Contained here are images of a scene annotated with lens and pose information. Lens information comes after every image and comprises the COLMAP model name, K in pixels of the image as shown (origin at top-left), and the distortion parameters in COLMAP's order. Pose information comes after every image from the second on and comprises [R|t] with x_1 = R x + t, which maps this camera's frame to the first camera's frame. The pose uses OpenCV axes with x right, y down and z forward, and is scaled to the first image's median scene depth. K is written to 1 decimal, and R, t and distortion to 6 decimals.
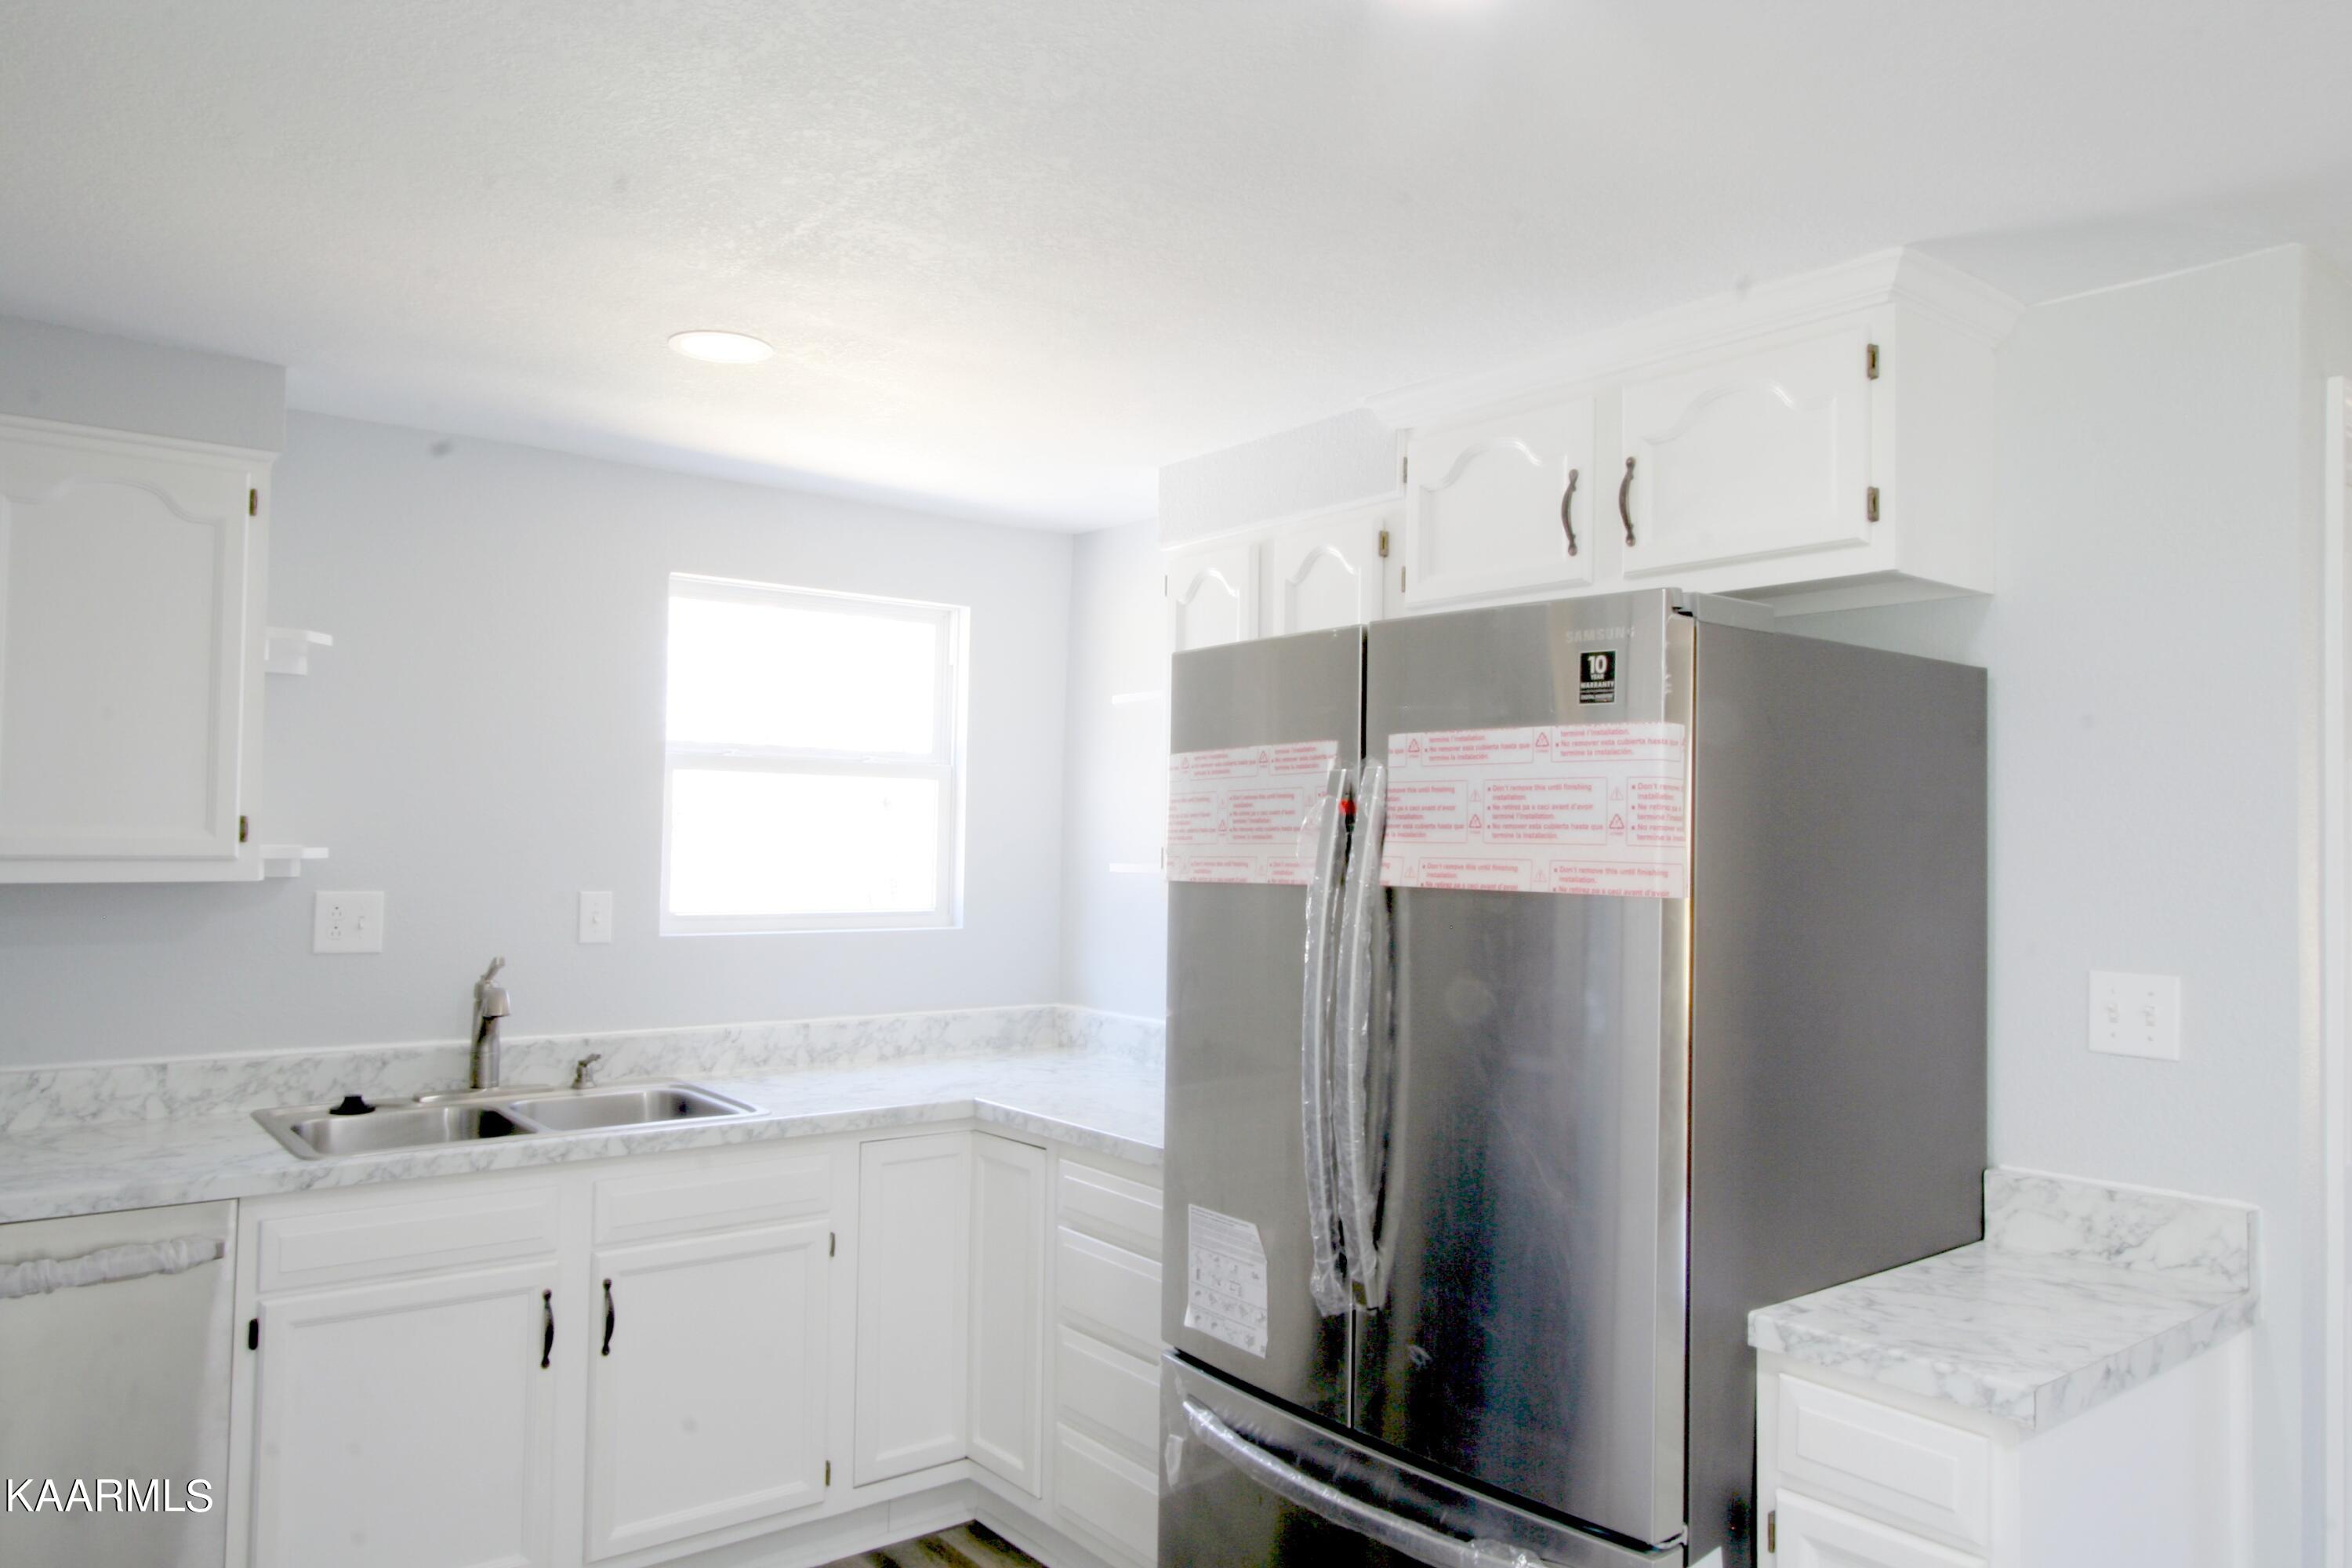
lens RADIAL K [[1586.3, 0, 1155.7], [0, 1586.3, 792.2], [0, 0, 1]] dist [-0.017182, 0.015288]
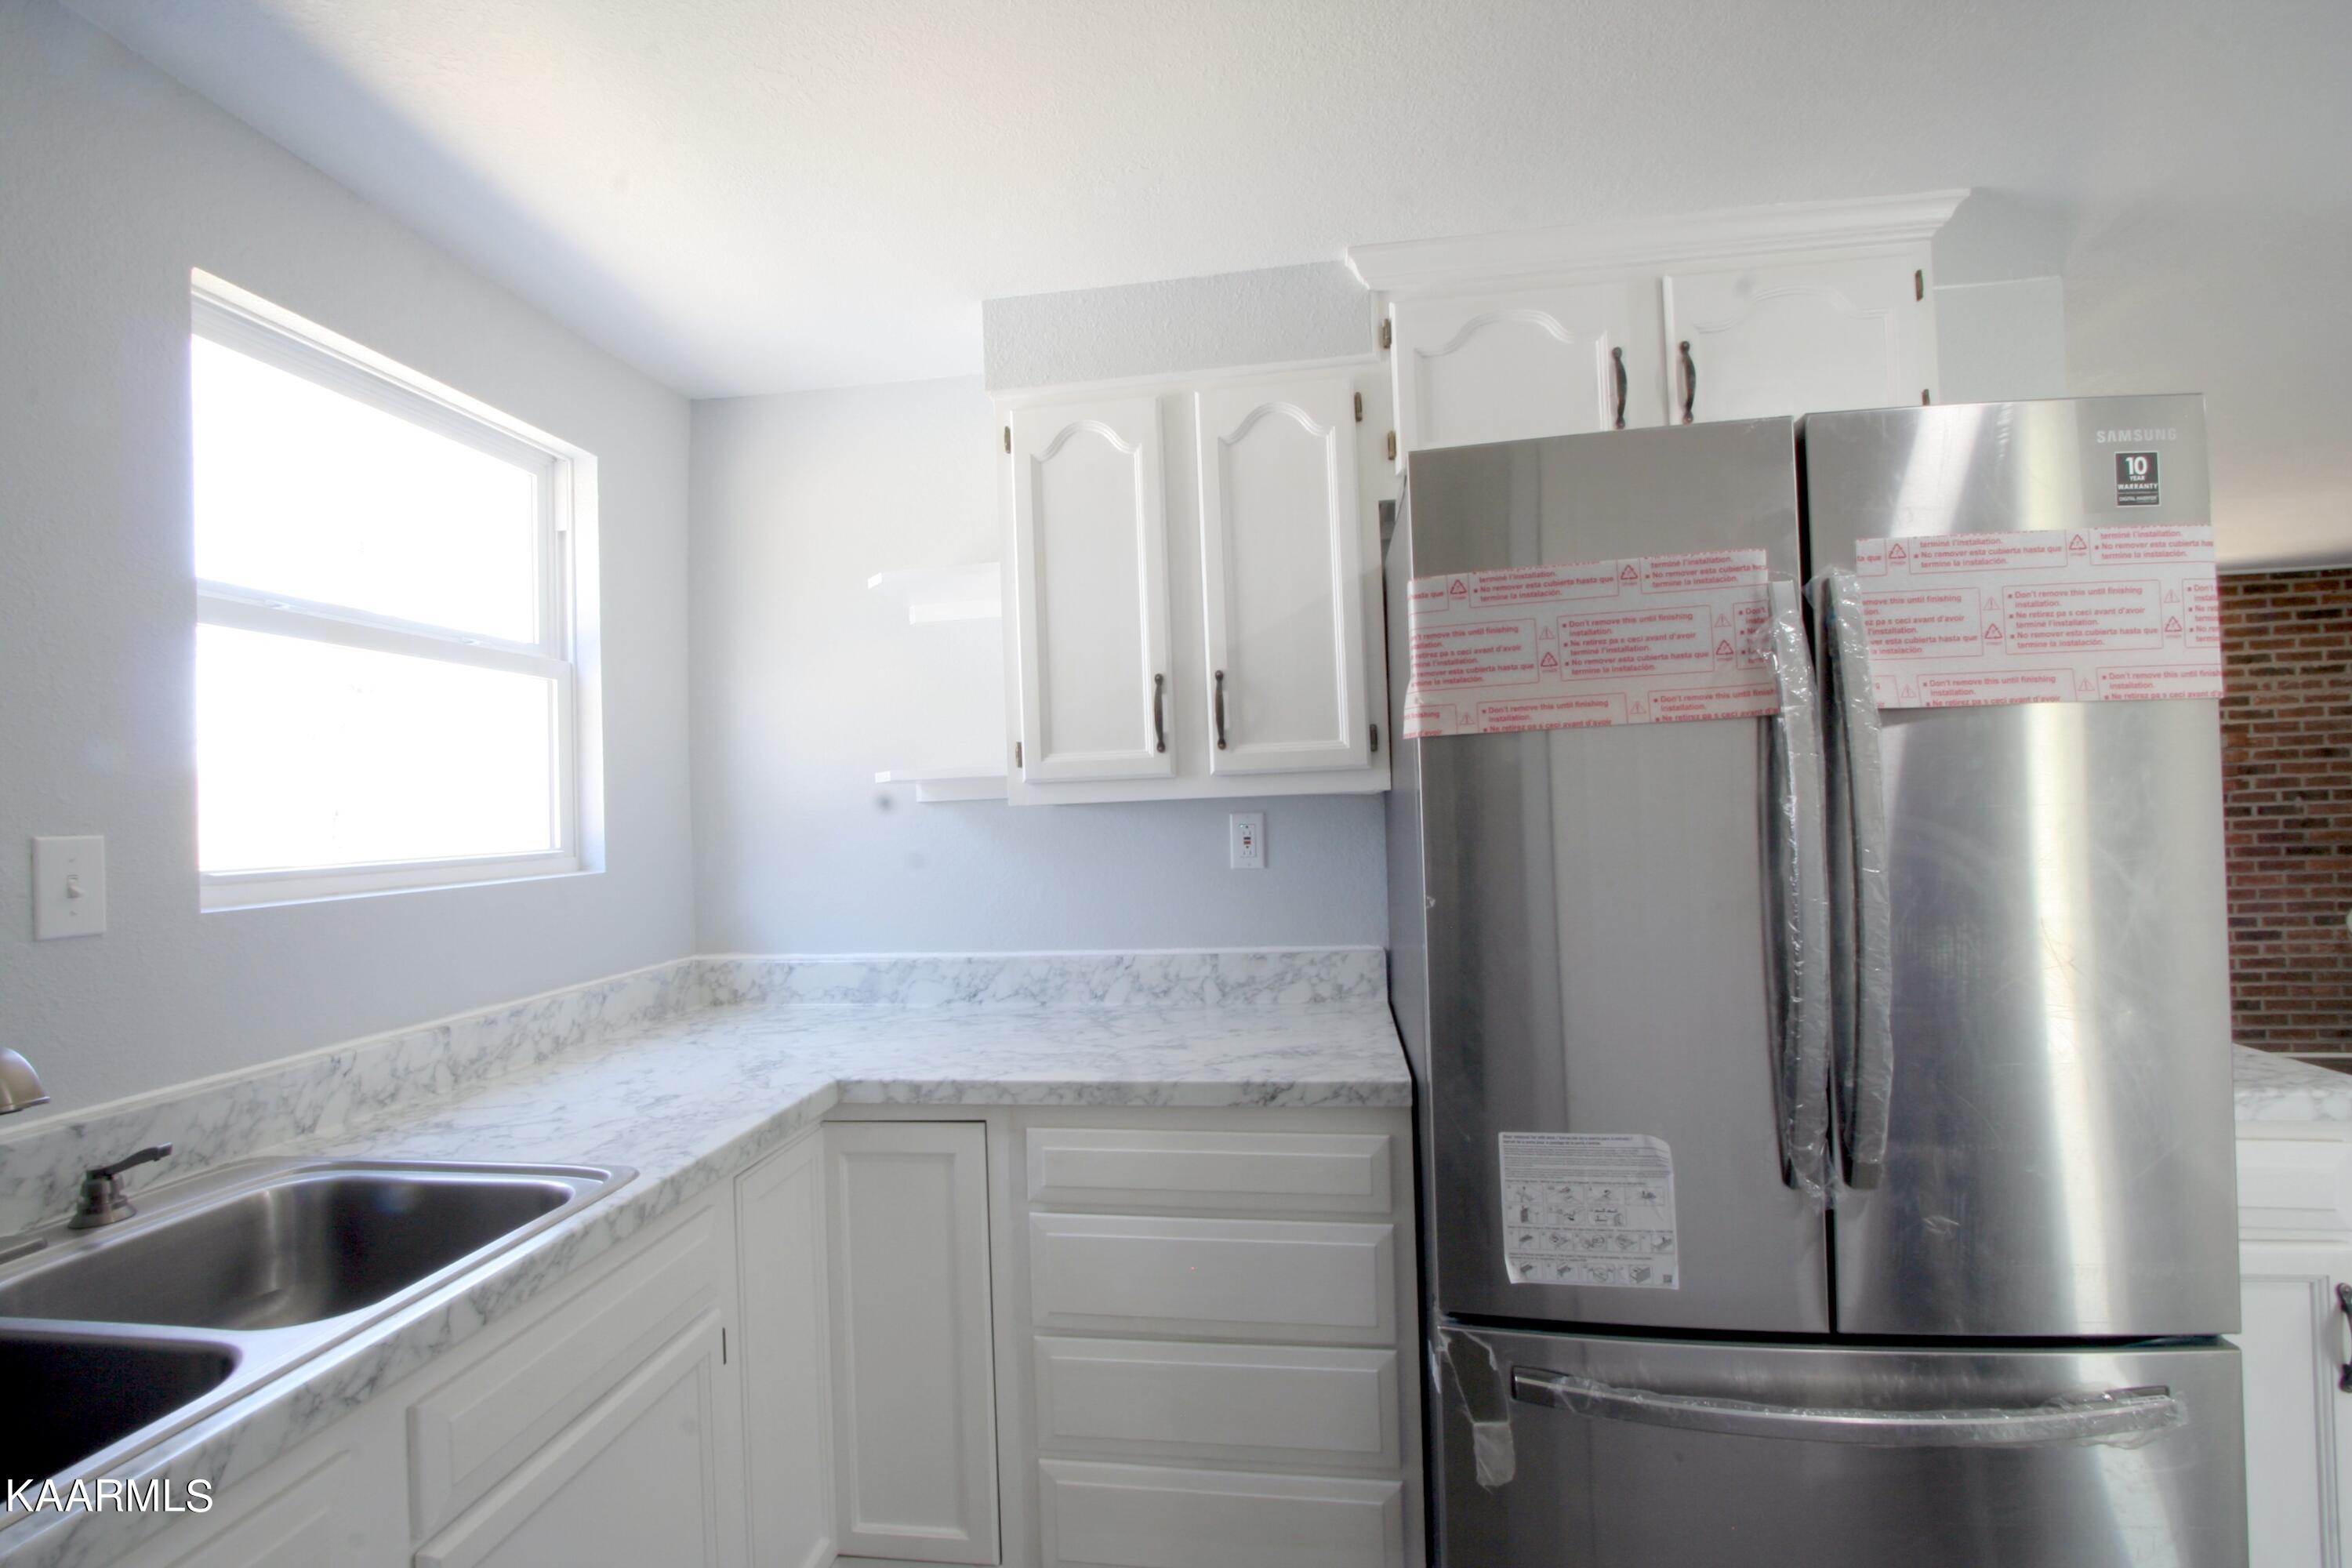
lens RADIAL K [[1081.1, 0, 1116.3], [0, 1081.1, 795.4], [0, 0, 1]] dist [-0.019990, 0.003352]
pose [[0.727359, -0.031533, 0.685532, -0.495306], [0.024643, 0.999500, 0.019828, 0.073479], [-0.685814, 0.002471, 0.727773, 0.742677]]
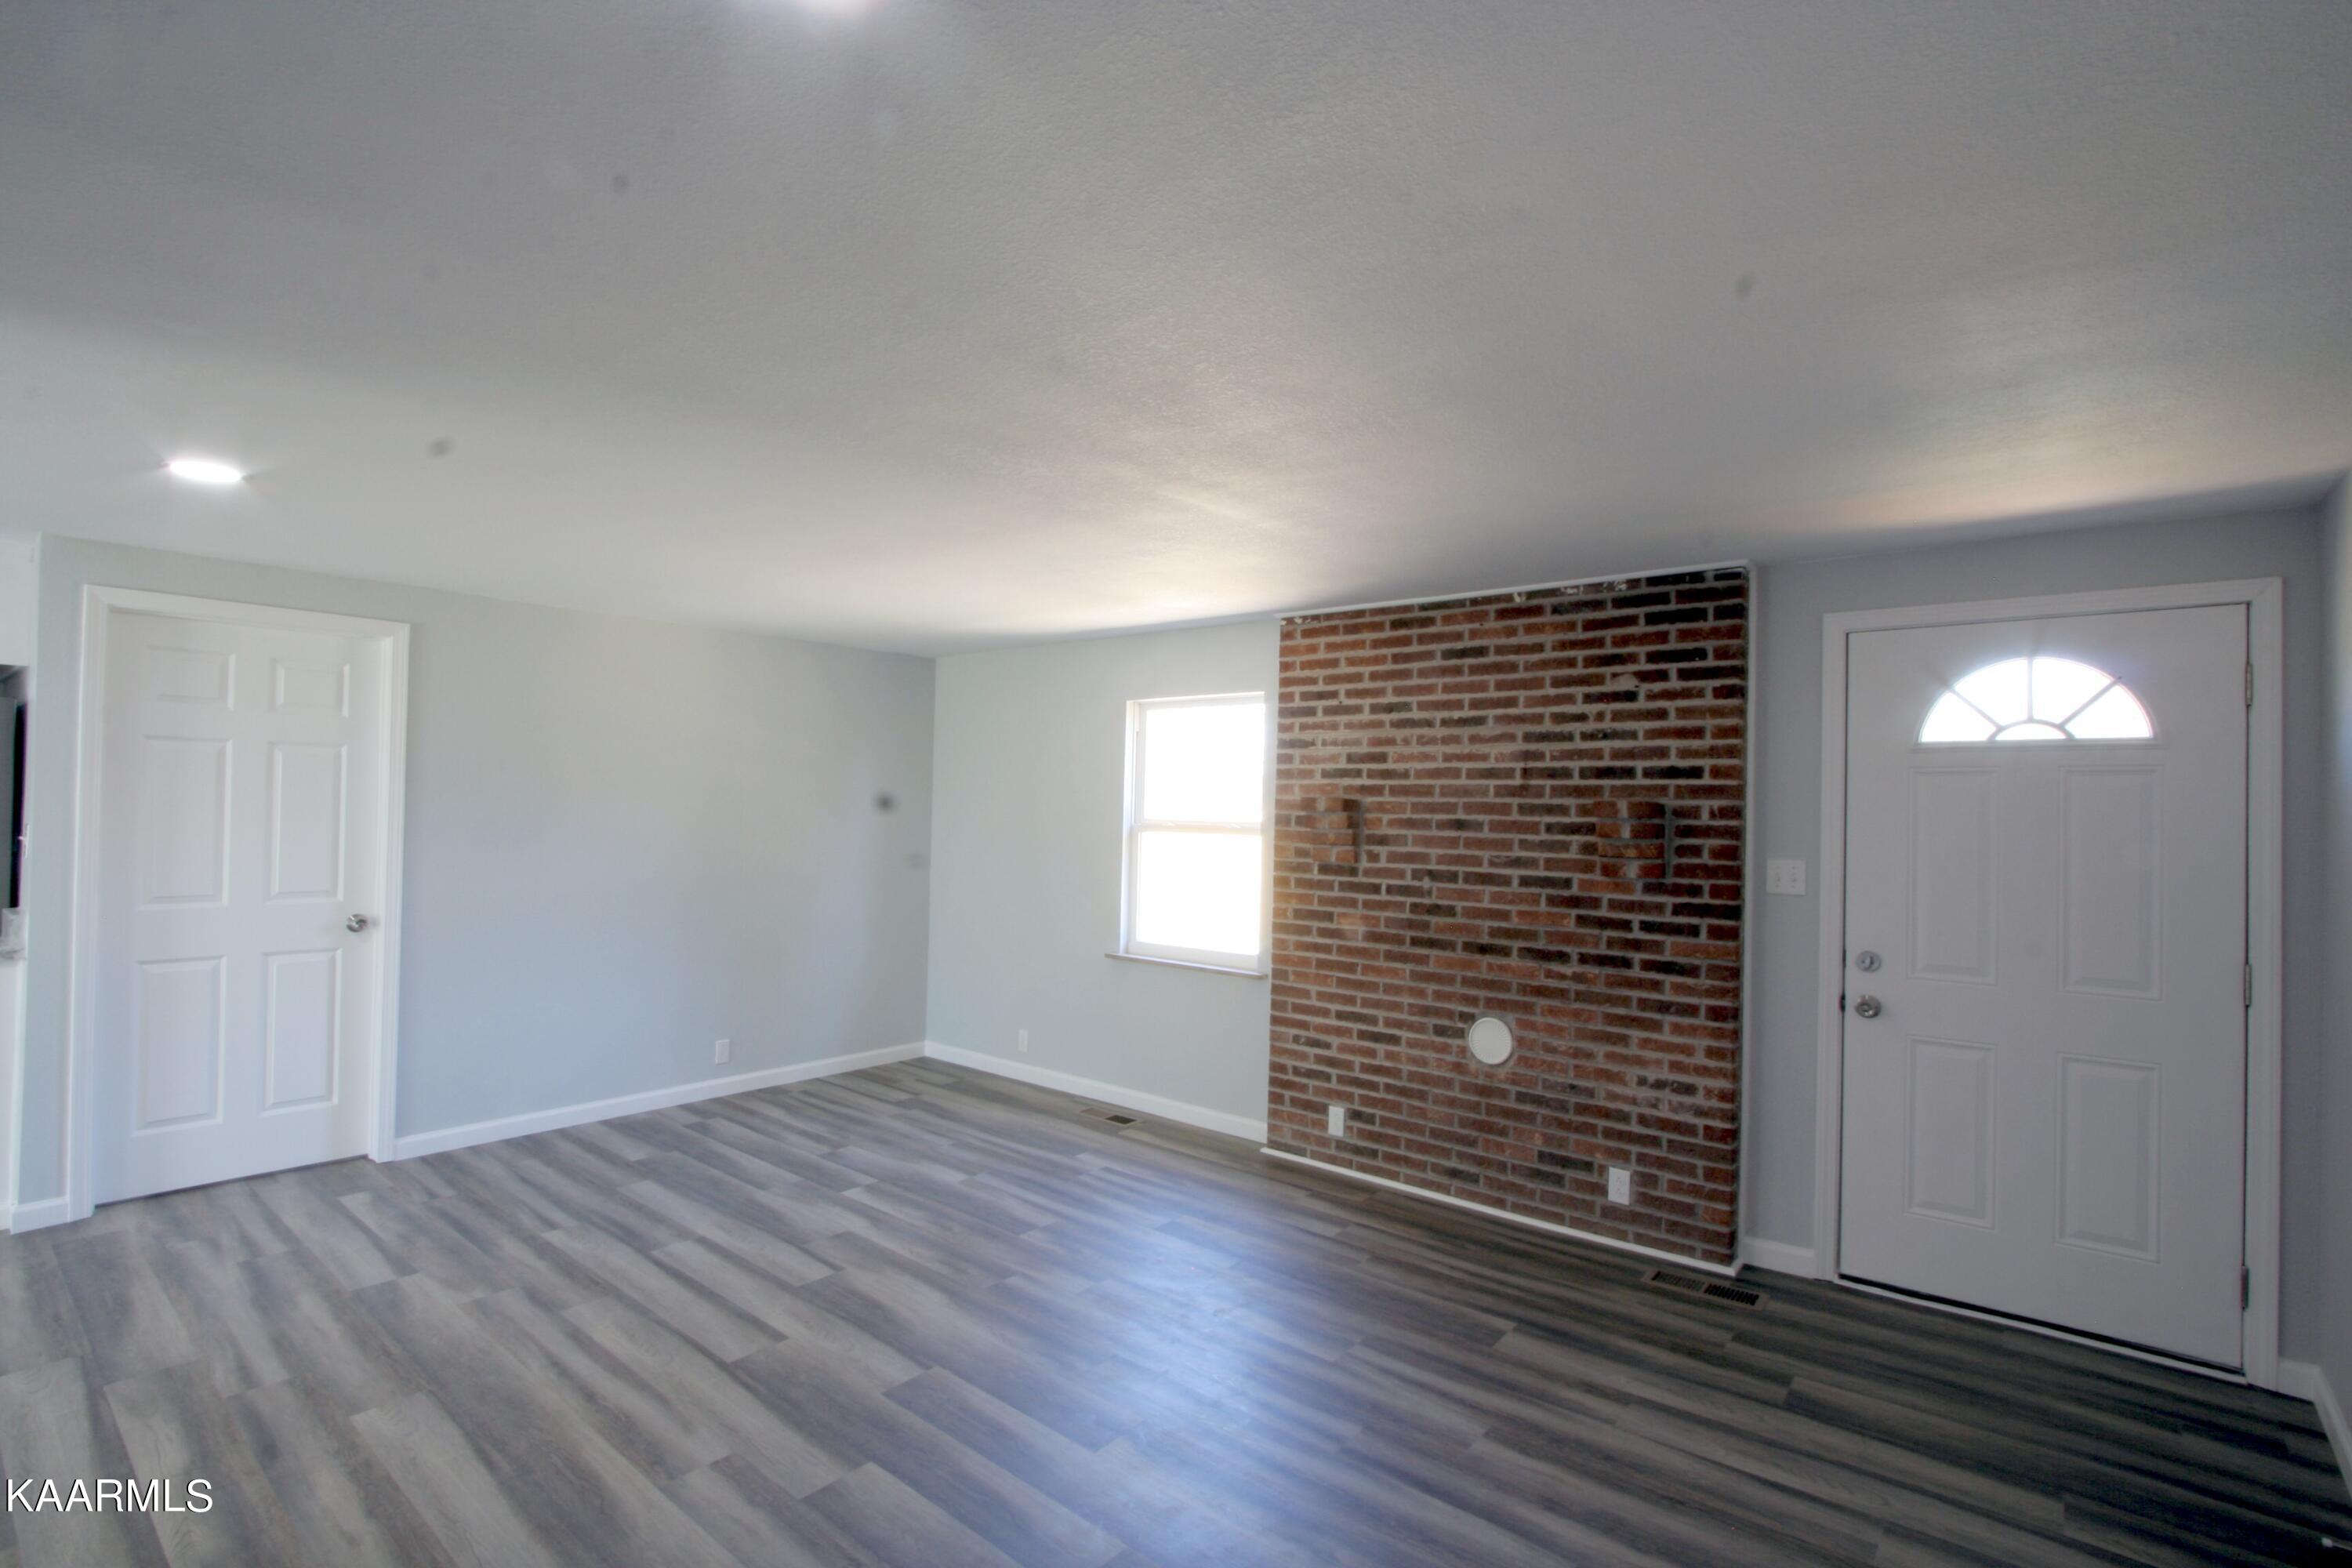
lens RADIAL K [[1081.1, 0, 1163.4], [0, 1081.1, 797.3], [0, 0, 1]] dist [-0.019990, 0.003352]
pose [[0.976553, 0.005664, 0.215205, 1.688127], [-0.011090, 0.999650, 0.024013, 0.014103], [-0.214993, -0.025837, 0.976274, -0.834245]]
